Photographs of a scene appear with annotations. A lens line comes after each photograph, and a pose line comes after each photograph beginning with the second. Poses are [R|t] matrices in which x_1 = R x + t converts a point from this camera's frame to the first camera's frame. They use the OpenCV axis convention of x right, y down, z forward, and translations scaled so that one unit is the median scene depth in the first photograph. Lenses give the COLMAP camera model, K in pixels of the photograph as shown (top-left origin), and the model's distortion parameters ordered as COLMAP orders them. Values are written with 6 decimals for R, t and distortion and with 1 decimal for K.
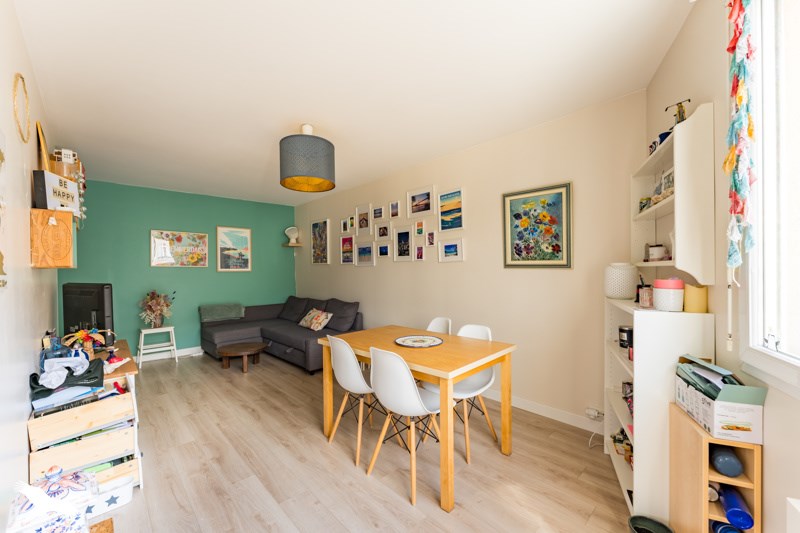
lens RADIAL K [[316.0, 0, 400.0], [0, 316.0, 266.5], [0, 0, 1]] dist [0.000304, 0.000048]
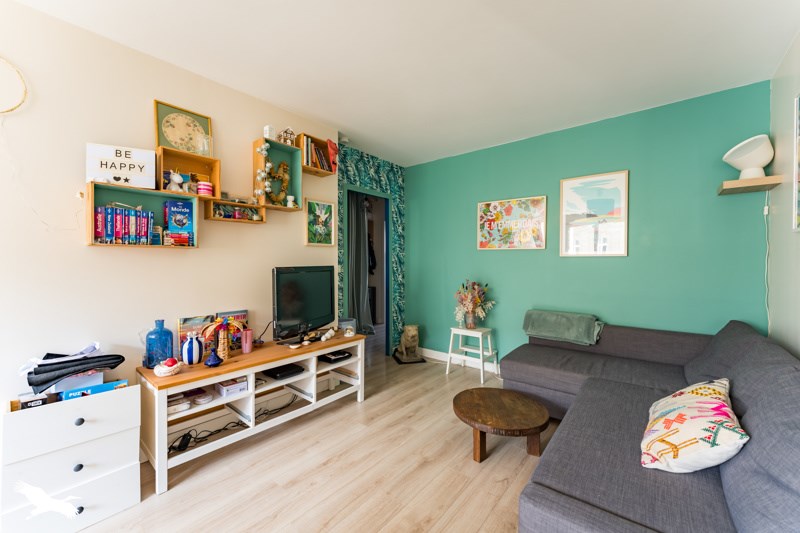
lens RADIAL K [[316.0, 0, 400.0], [0, 316.0, 266.5], [0, 0, 1]] dist [0.000304, 0.000048]
pose [[0.137042, 0.009787, -0.990517, -0.033895], [-0.008022, 0.999929, 0.008770, 0.033046], [0.990533, 0.006744, 0.137111, 0.641008]]
